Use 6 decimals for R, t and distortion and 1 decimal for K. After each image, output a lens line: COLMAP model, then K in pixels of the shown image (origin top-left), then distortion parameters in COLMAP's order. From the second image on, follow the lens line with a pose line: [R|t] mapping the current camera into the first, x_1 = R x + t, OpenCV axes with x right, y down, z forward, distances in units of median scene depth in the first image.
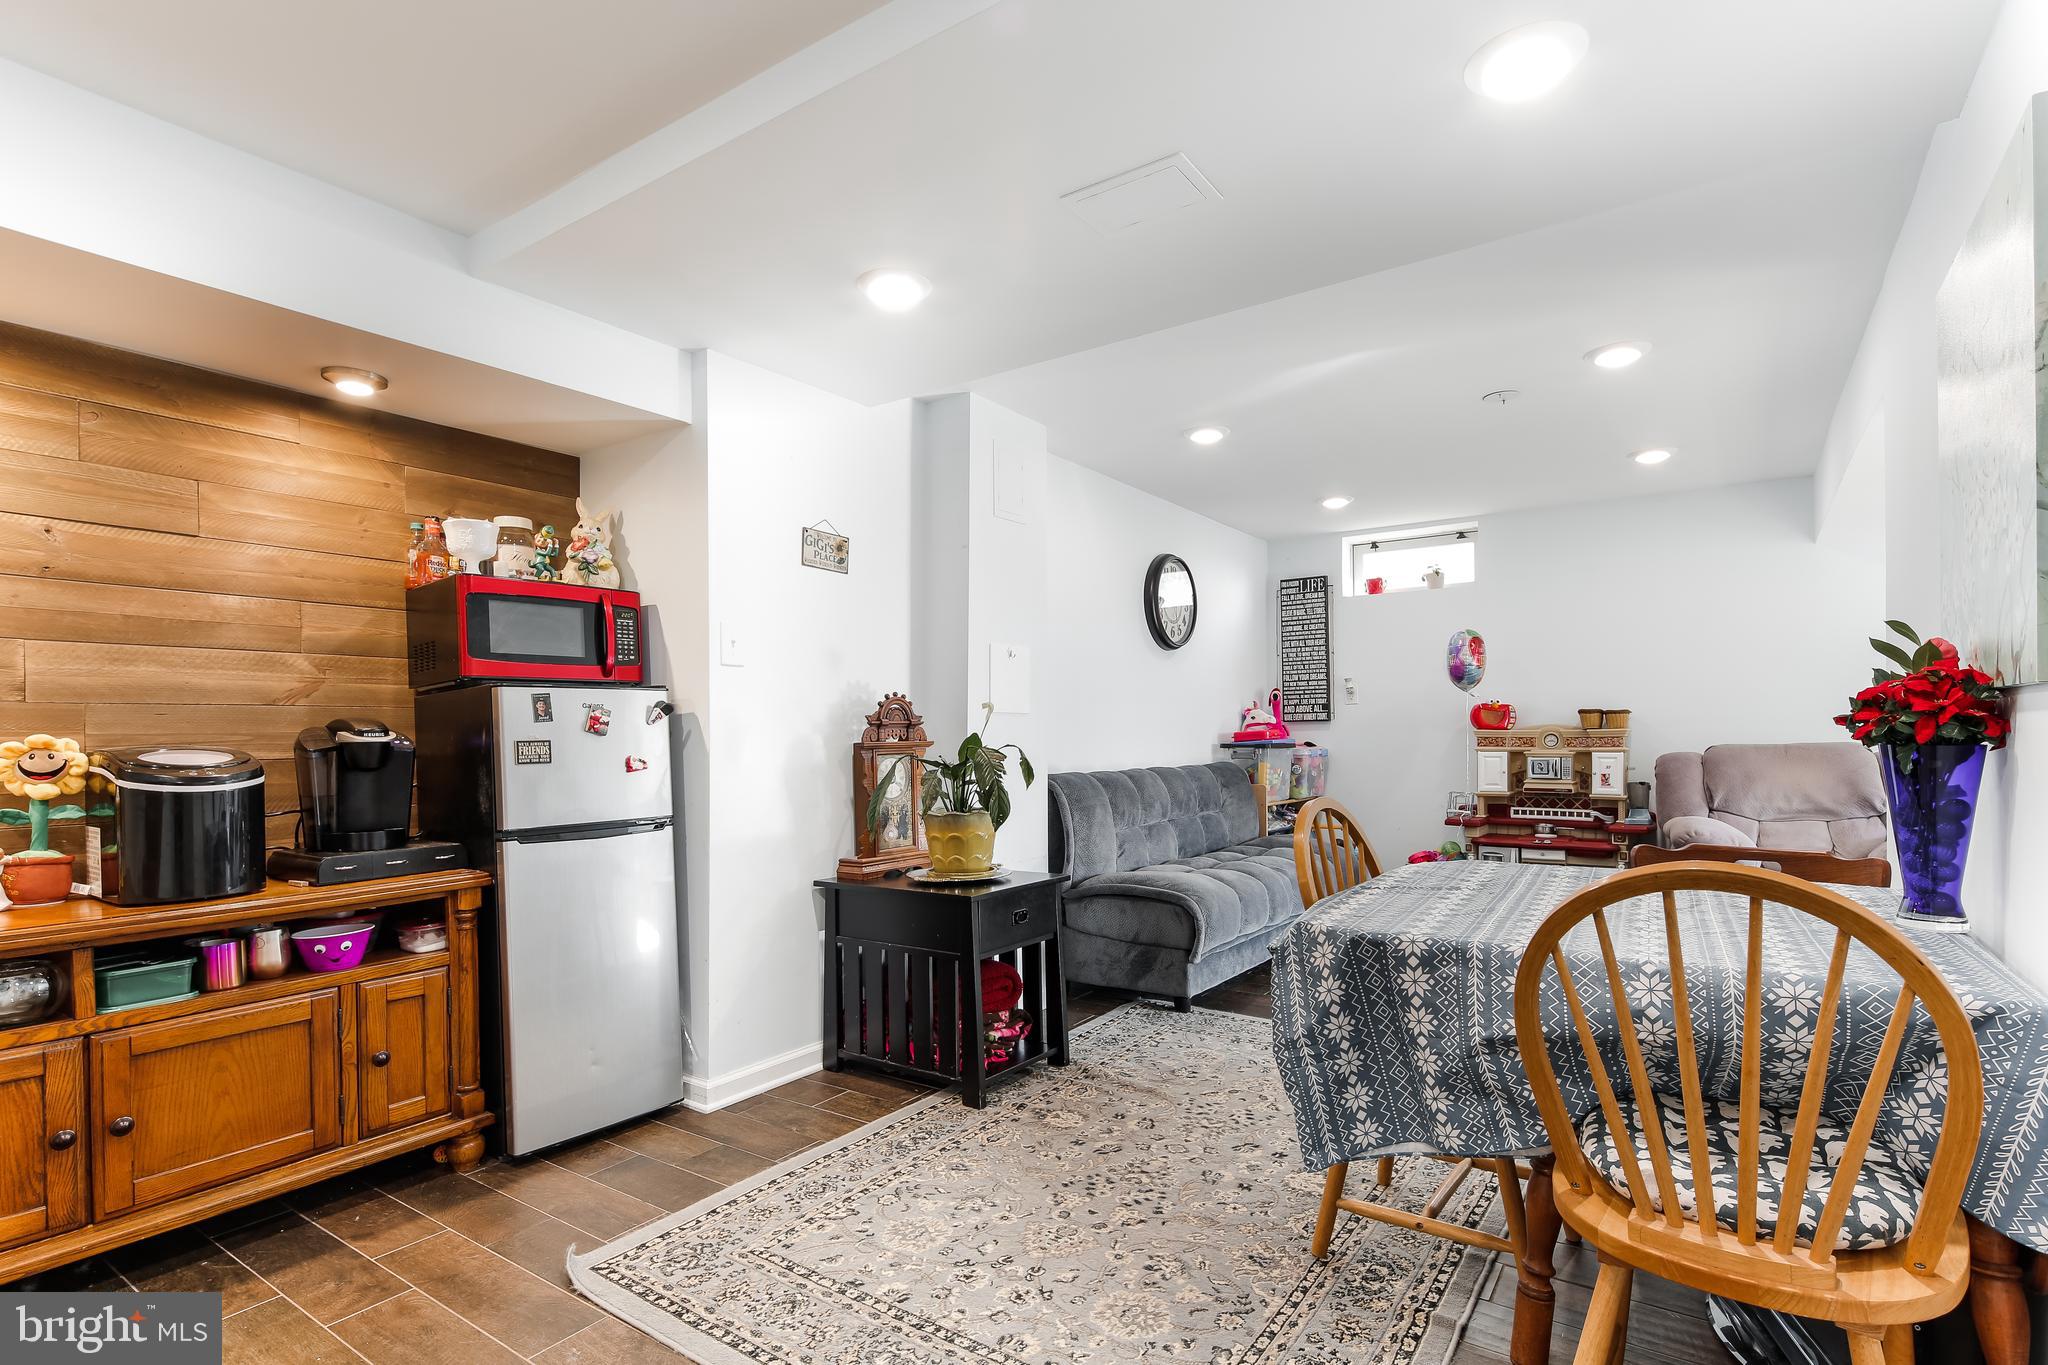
lens RADIAL K [[988.8, 0, 1031.0], [0, 988.8, 734.4], [0, 0, 1]] dist [0.003379, -0.001369]
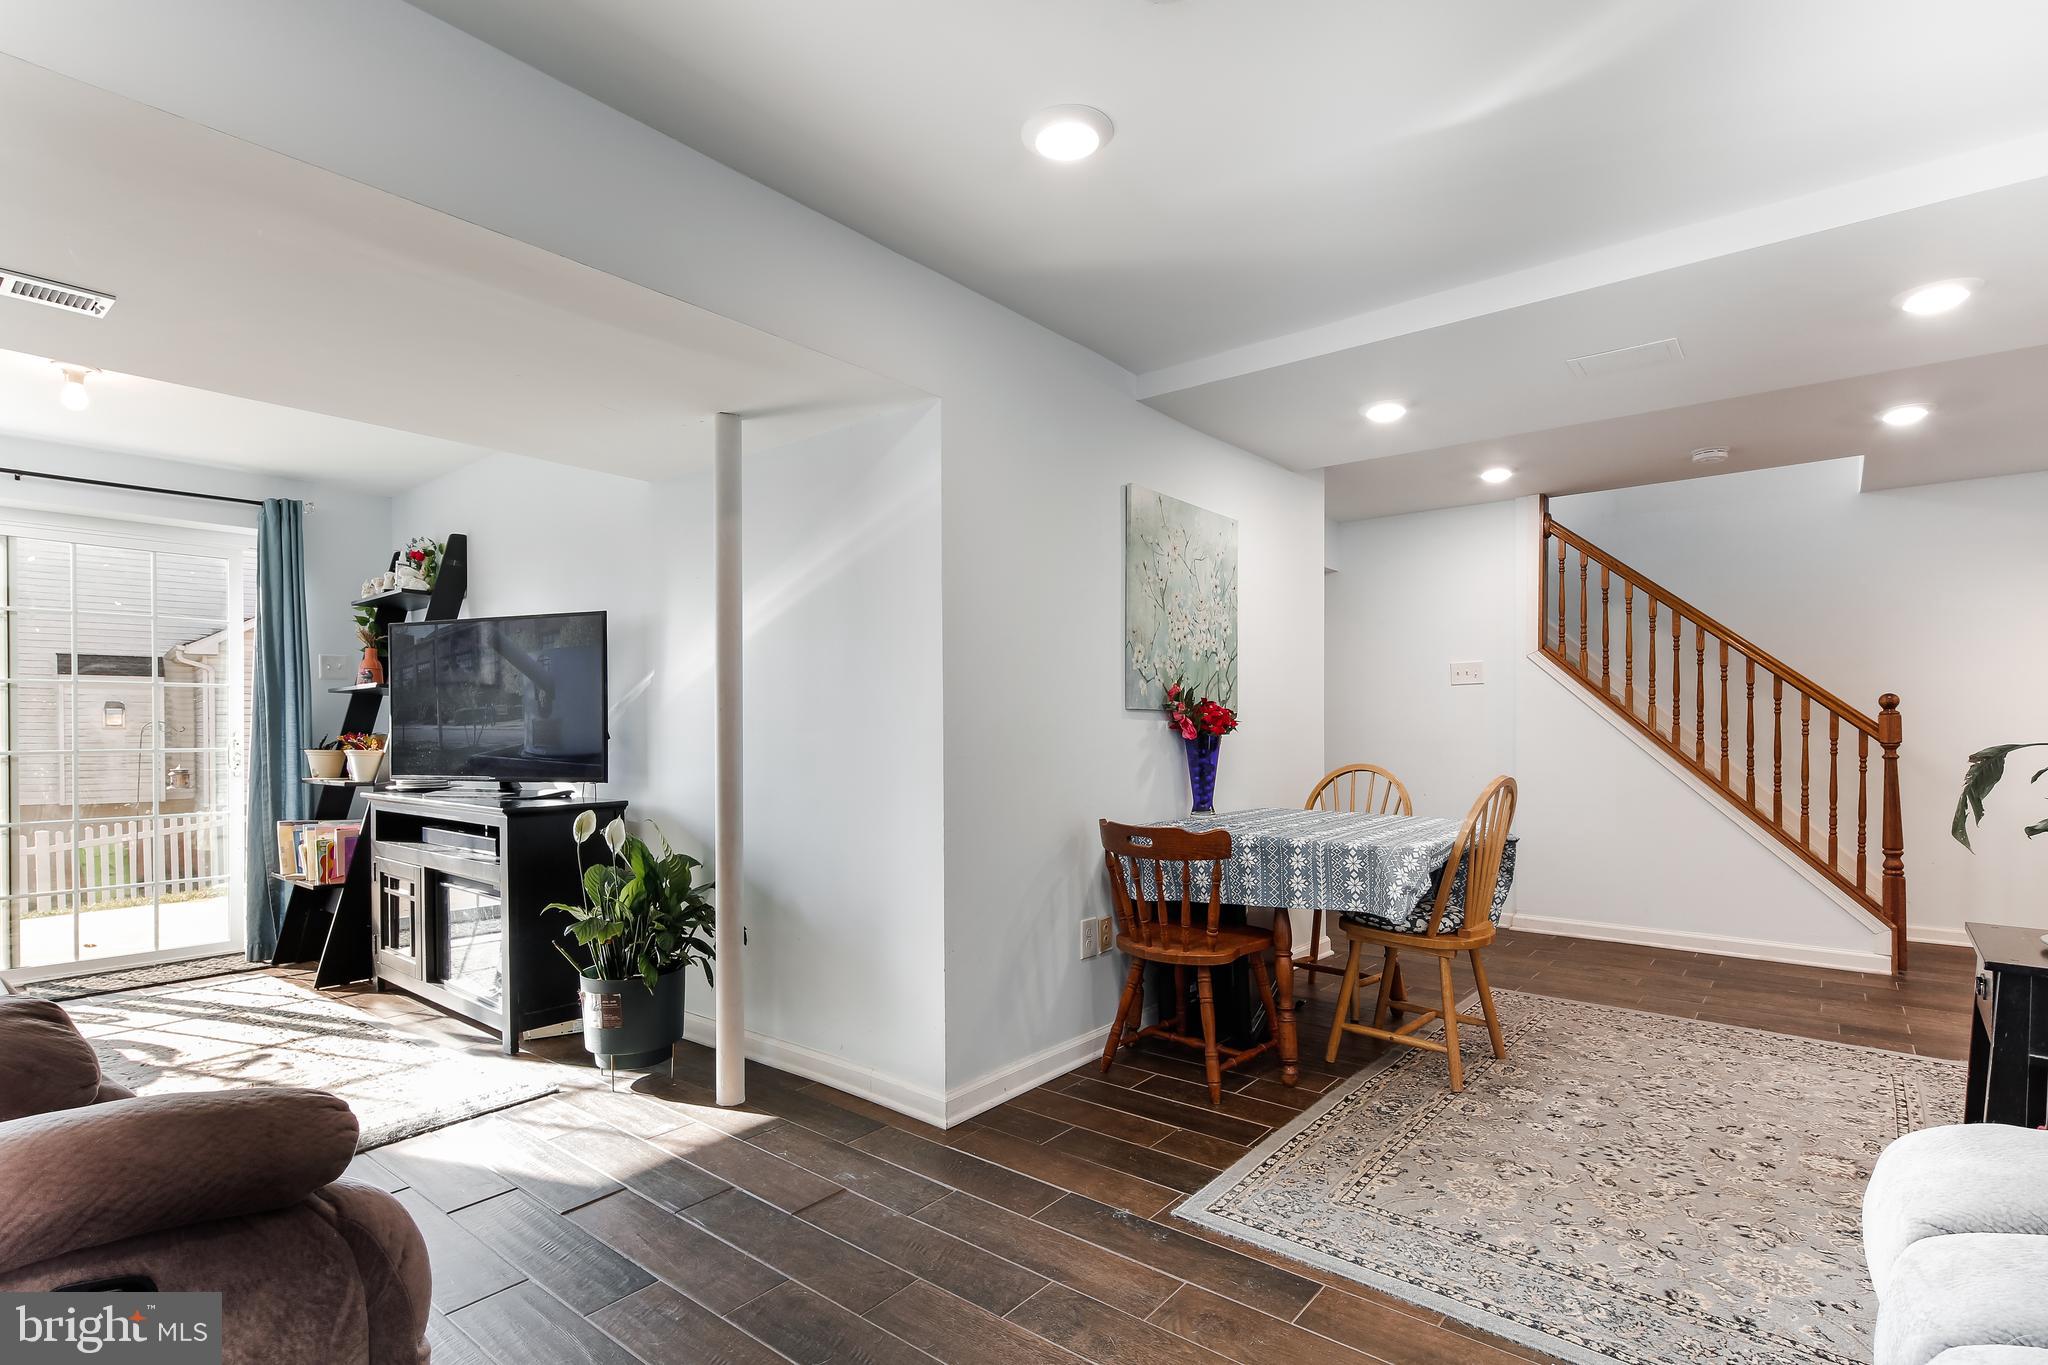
lens RADIAL K [[988.8, 0, 1031.0], [0, 988.8, 734.4], [0, 0, 1]] dist [0.003379, -0.001369]
pose [[-0.997256, 0.009973, 0.073353, 0.395668], [0.010716, 0.999895, 0.009742, -0.005800], [-0.073249, 0.010501, -0.997258, 1.132426]]
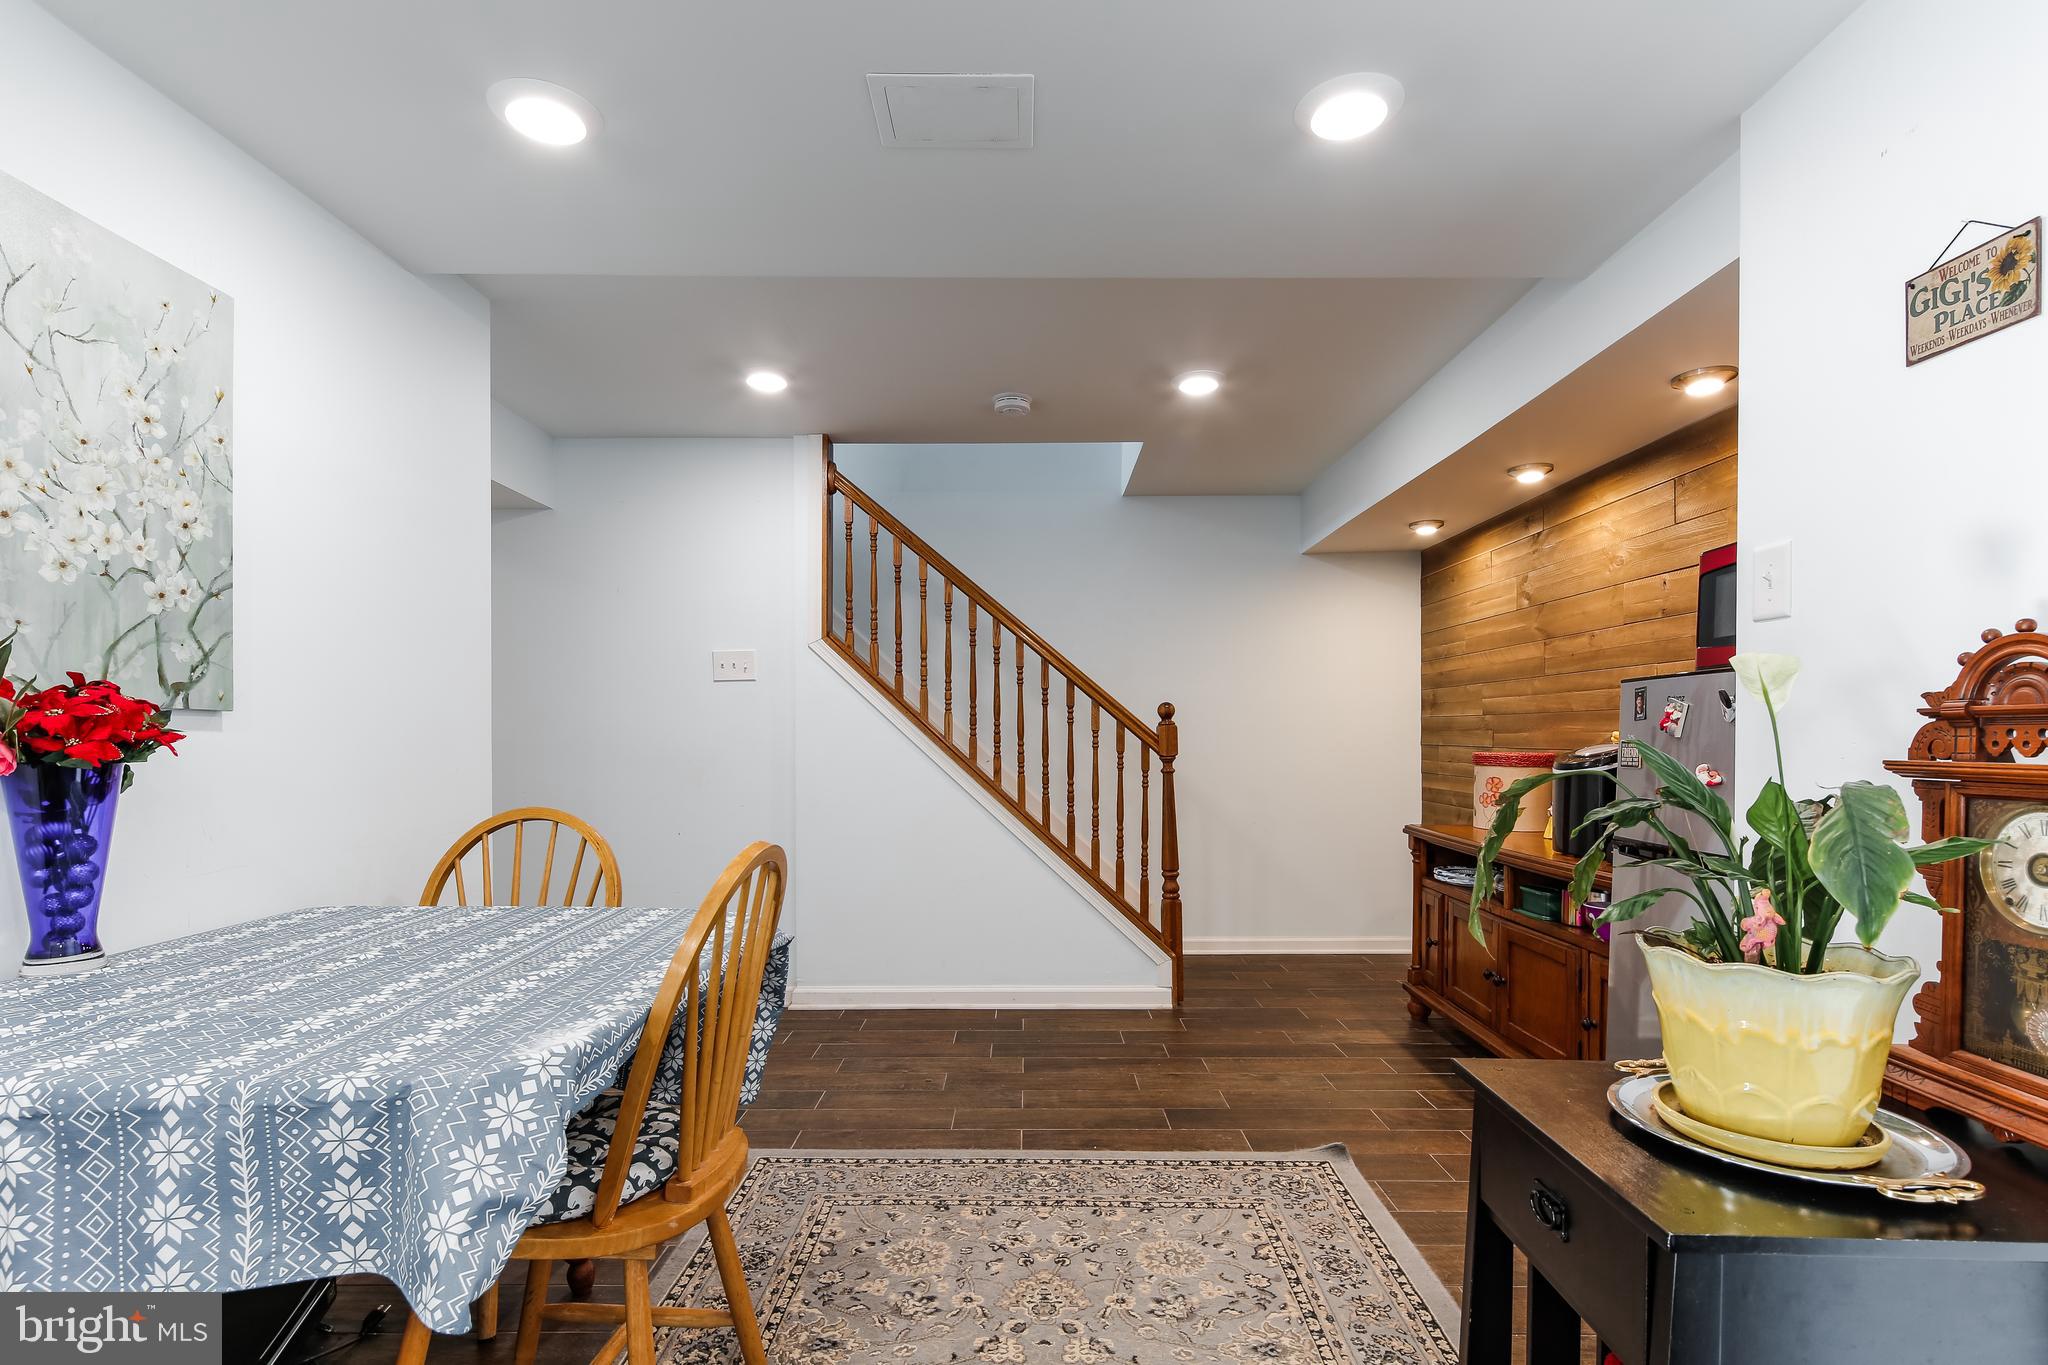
lens RADIAL K [[988.8, 0, 1031.0], [0, 988.8, 734.4], [0, 0, 1]] dist [0.003379, -0.001369]
pose [[-0.820210, 0.010110, -0.571973, 0.246592], [0.007214, 0.999947, 0.007329, -0.005818], [0.572017, 0.001885, -0.820239, 0.779188]]
